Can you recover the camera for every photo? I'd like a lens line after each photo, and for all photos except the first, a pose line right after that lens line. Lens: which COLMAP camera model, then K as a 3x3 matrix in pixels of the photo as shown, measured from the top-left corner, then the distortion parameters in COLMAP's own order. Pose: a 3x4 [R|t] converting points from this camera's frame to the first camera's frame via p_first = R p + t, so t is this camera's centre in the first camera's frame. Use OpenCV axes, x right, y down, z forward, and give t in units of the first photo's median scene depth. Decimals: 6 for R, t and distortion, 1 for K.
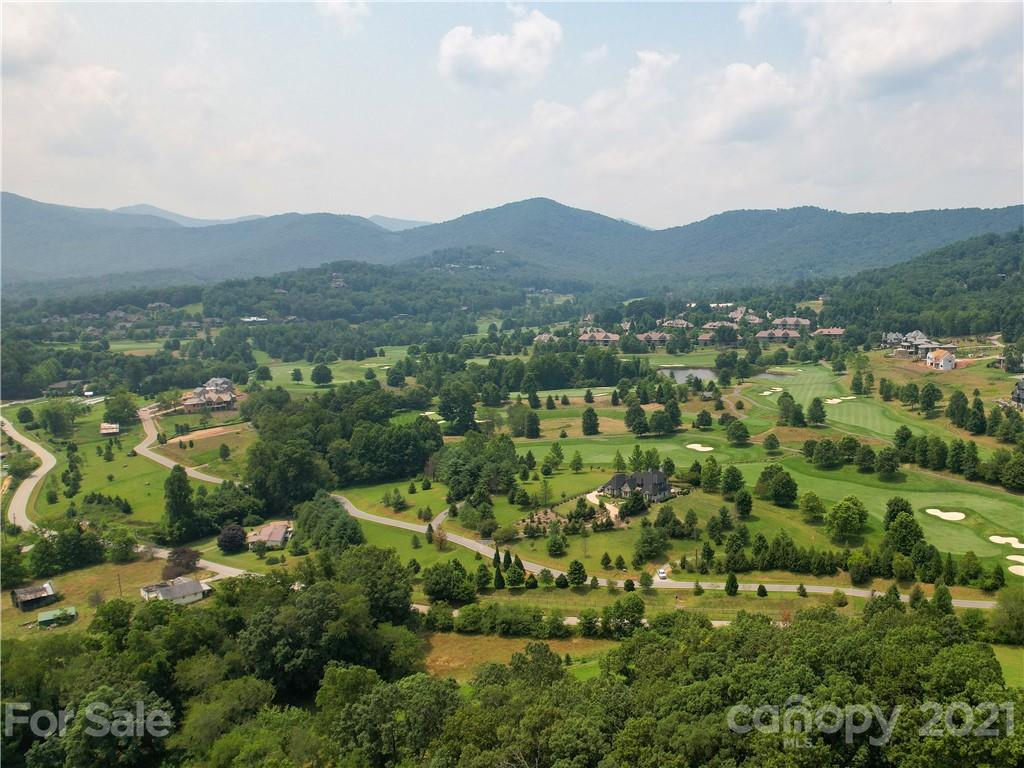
lens RADIAL K [[865.2, 0, 512.3], [0, 865.2, 382.5], [0, 0, 1]] dist [-0.062071, 0.032697]
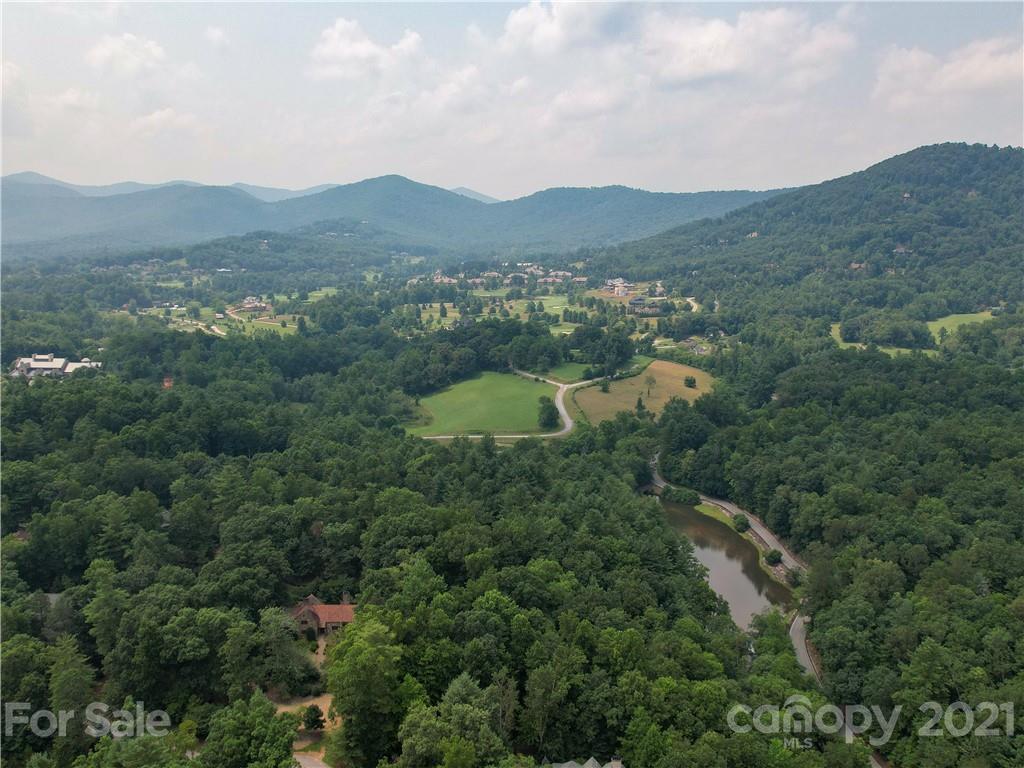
lens RADIAL K [[865.2, 0, 510.6], [0, 865.2, 385.0], [0, 0, 1]] dist [-0.062071, 0.032697]
pose [[0.983917, -0.013727, 0.178101, -0.071485], [0.005717, 0.998952, 0.045407, 0.067264], [-0.178537, -0.043658, 0.982964, -0.634446]]
